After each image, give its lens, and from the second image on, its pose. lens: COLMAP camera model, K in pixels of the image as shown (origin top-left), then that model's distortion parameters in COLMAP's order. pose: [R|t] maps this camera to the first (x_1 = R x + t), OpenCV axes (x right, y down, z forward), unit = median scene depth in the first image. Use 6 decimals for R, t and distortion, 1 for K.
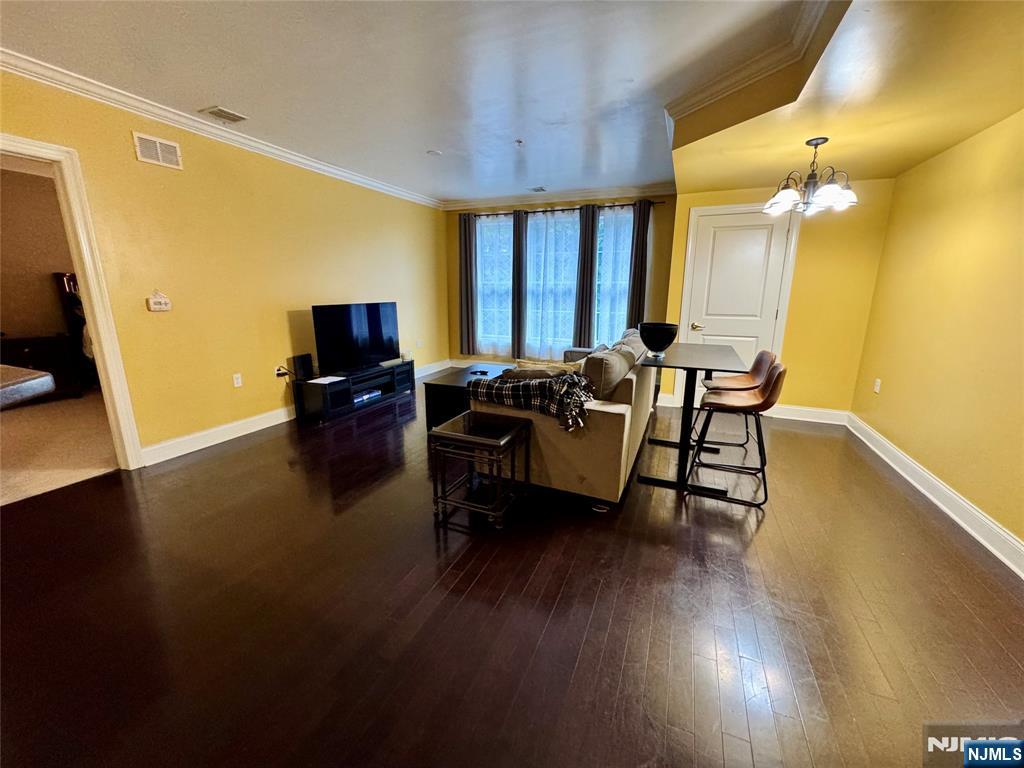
lens RADIAL K [[408.2, 0, 513.6], [0, 408.2, 382.8], [0, 0, 1]] dist [-0.000545, -0.000528]
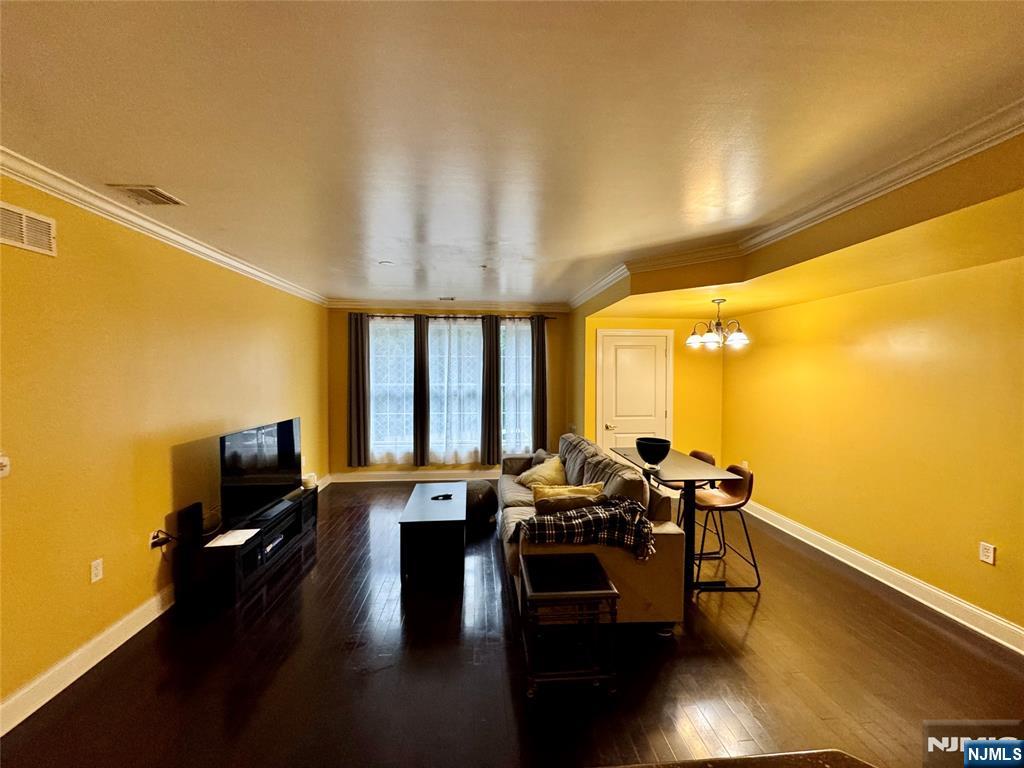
lens RADIAL K [[408.2, 0, 511.9], [0, 408.2, 381.4], [0, 0, 1]] dist [-0.000545, -0.000528]
pose [[0.885752, -0.014402, 0.463936, -0.272253], [0.105449, 0.979627, -0.170915, -0.078313], [-0.452022, 0.200310, 0.869225, 0.079810]]
